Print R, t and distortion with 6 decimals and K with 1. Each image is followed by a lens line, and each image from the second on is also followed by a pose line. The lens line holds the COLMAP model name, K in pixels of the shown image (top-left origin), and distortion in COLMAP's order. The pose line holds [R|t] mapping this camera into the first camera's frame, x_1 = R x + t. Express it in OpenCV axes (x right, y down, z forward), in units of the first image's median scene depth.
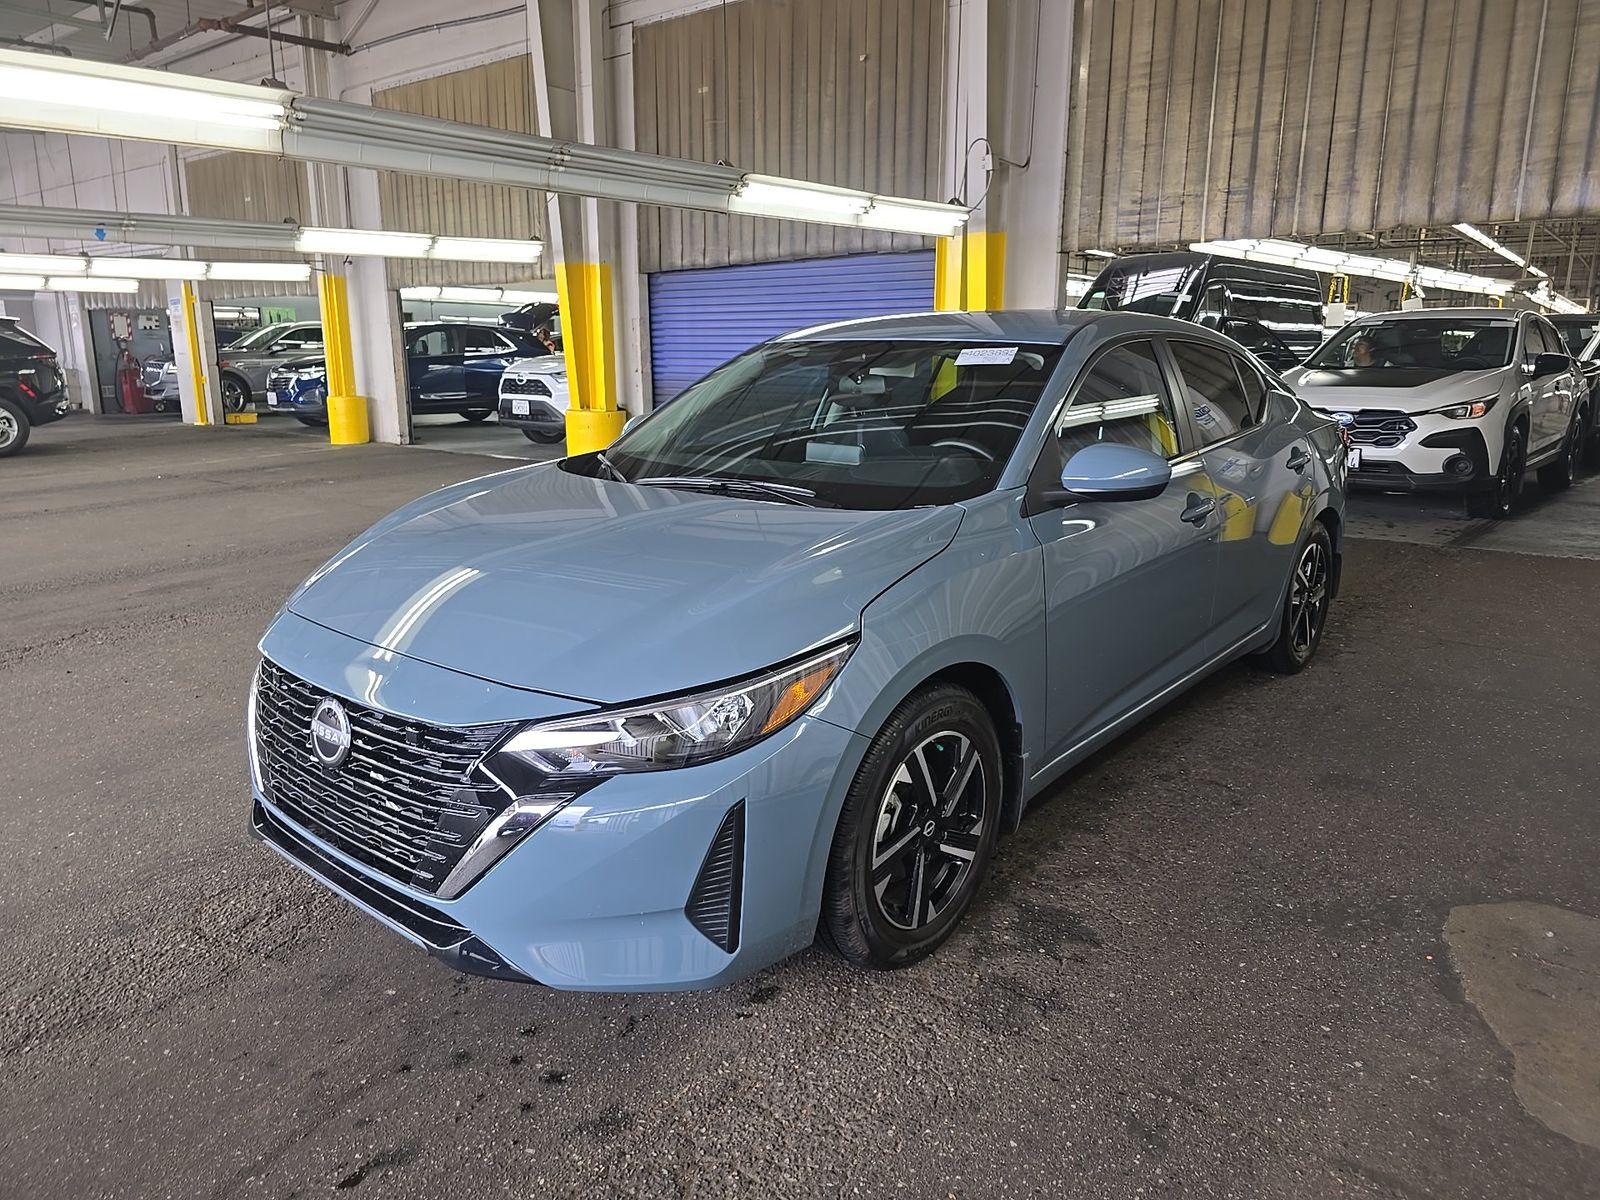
lens RADIAL K [[1071.5, 0, 810.6], [0, 1071.5, 595.5], [0, 0, 1]] dist [0.051624, -0.043306]
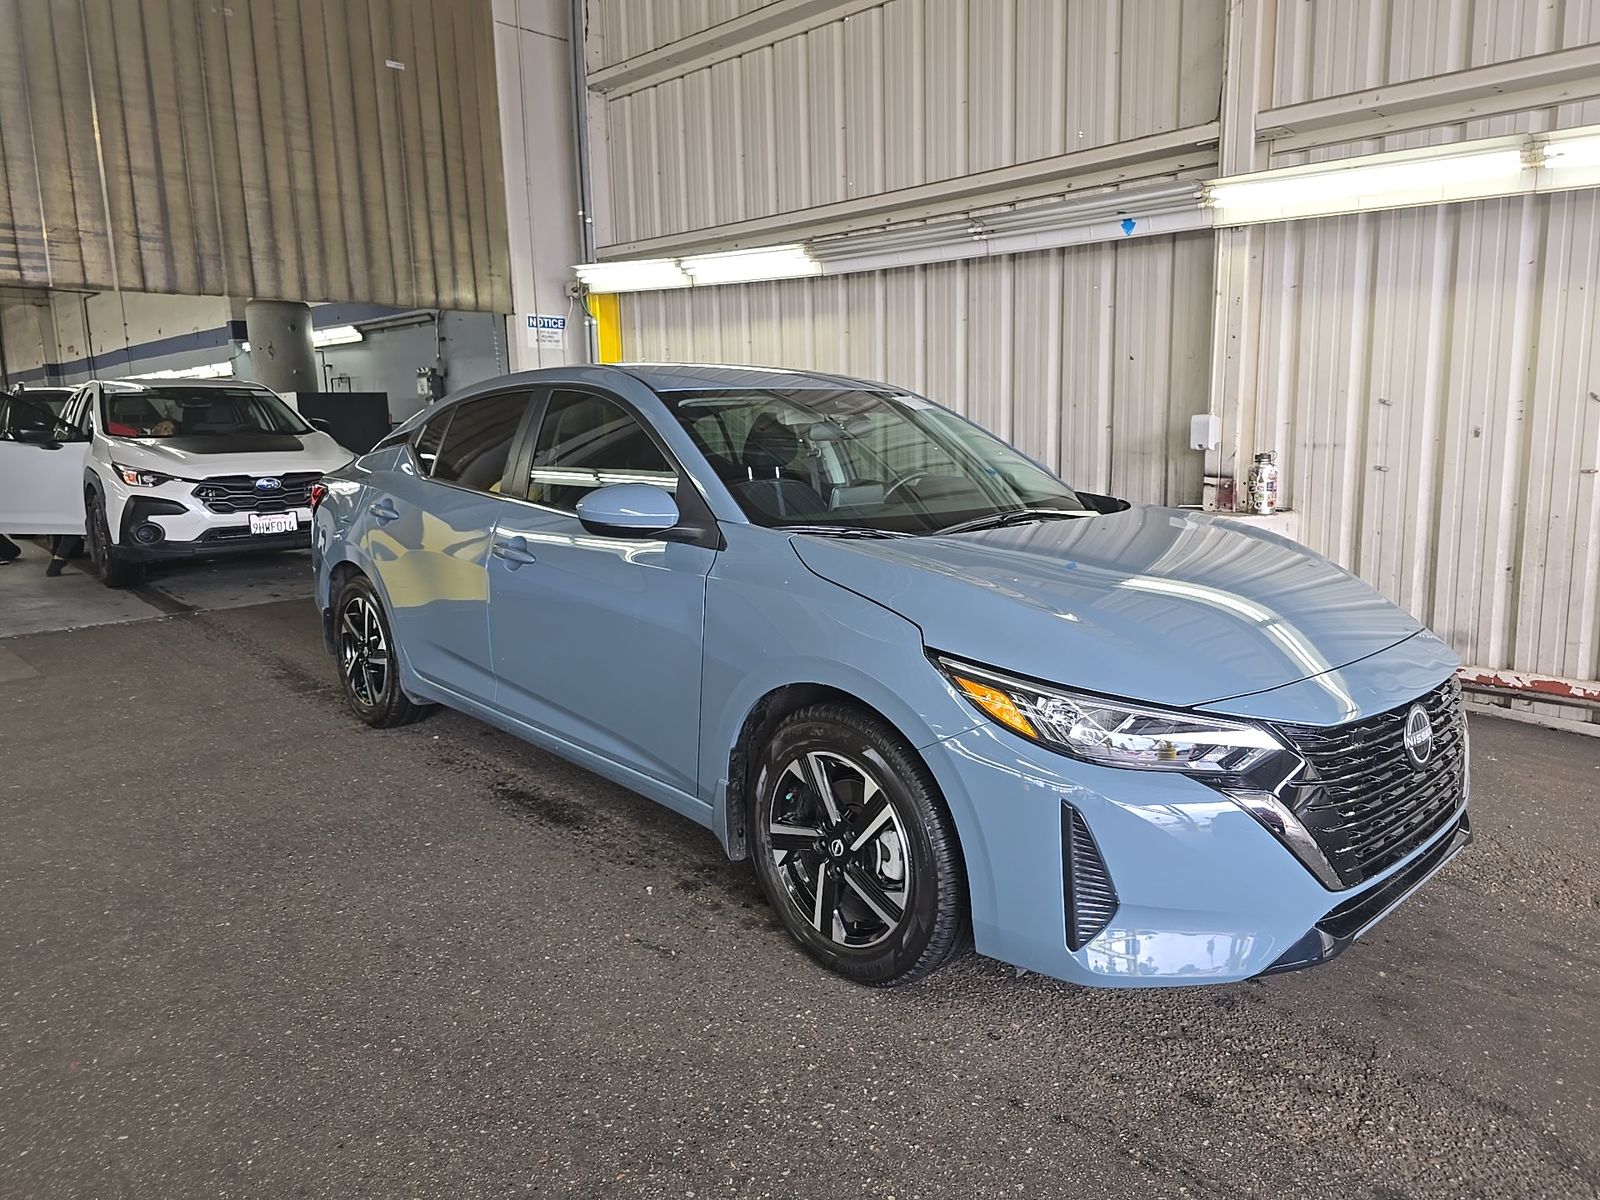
lens RADIAL K [[1071.5, 0, 810.6], [0, 1071.5, 595.5], [0, 0, 1]] dist [0.051624, -0.043306]
pose [[0.116625, -0.168275, 0.978817, -0.489352], [0.236564, 0.961884, 0.137177, -0.094331], [-0.964591, 0.215554, 0.151987, 0.441403]]
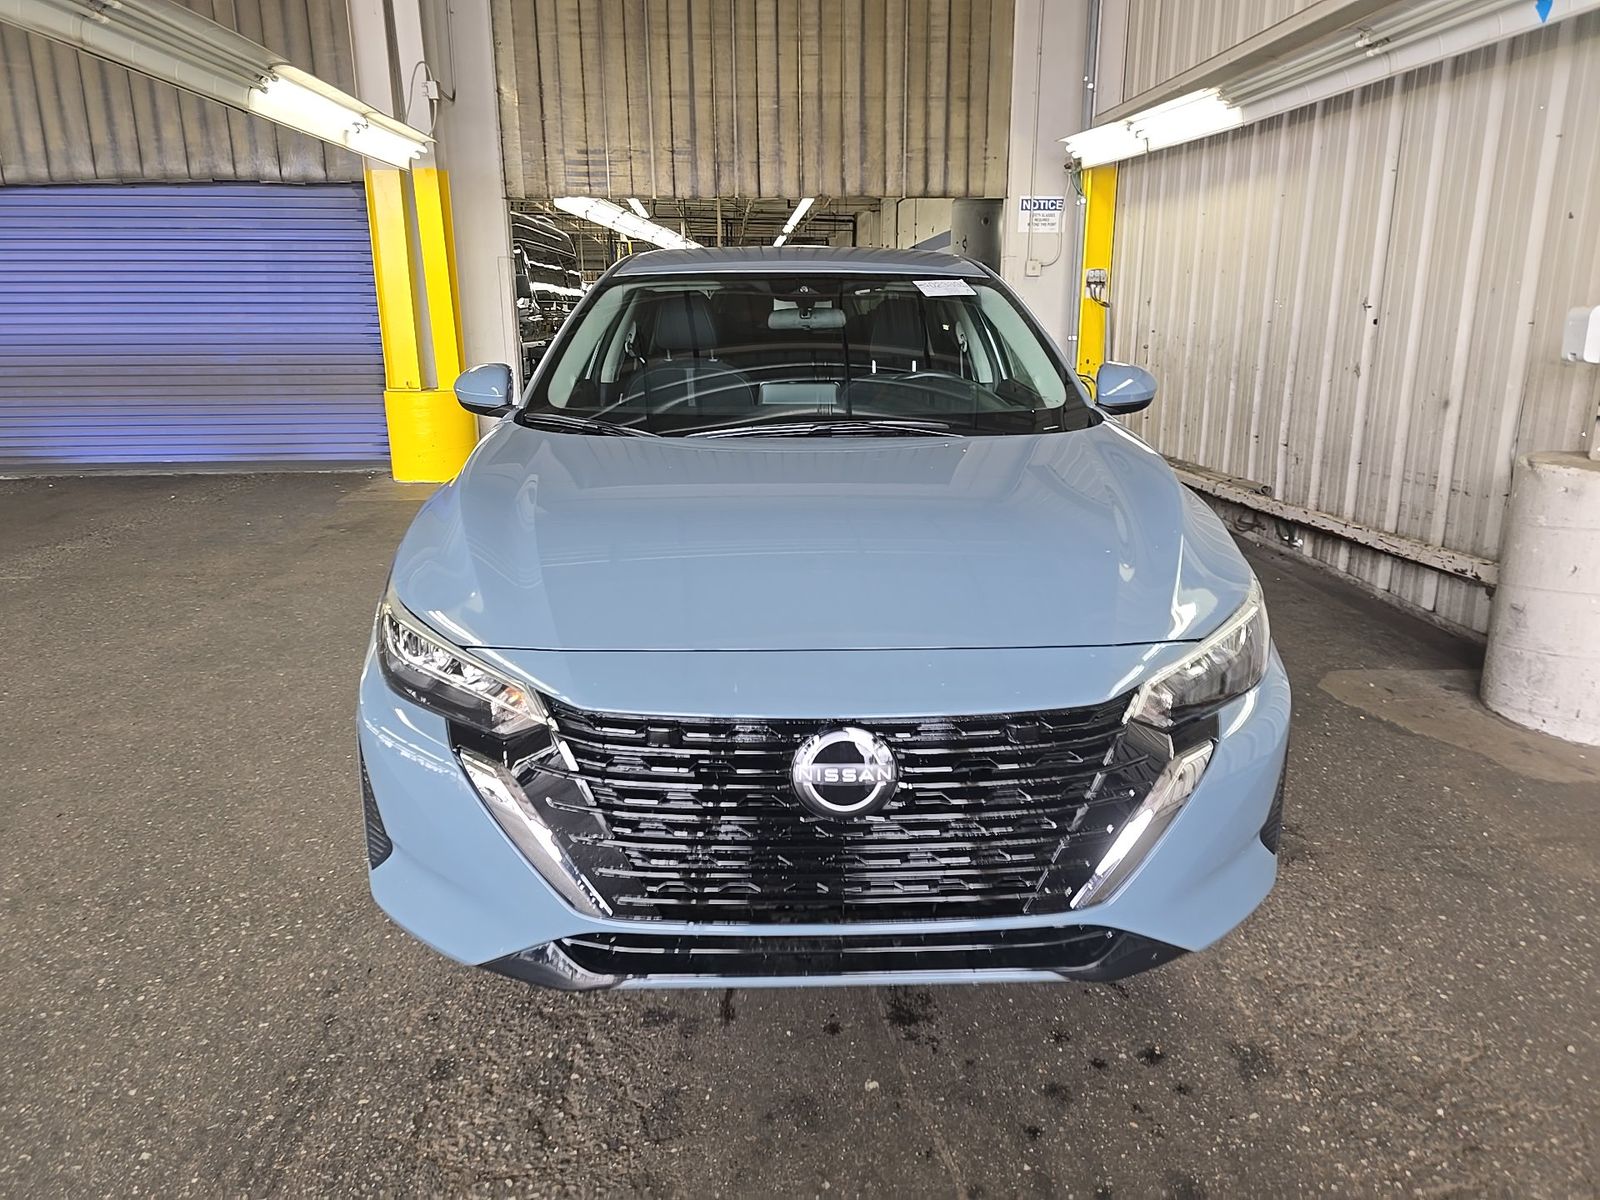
lens RADIAL K [[1071.5, 0, 810.6], [0, 1071.5, 595.5], [0, 0, 1]] dist [0.051624, -0.043306]
pose [[0.741678, -0.174219, 0.647735, -0.292323], [0.154530, 0.984084, 0.087743, -0.019962], [-0.652713, 0.035018, 0.756796, 0.142778]]
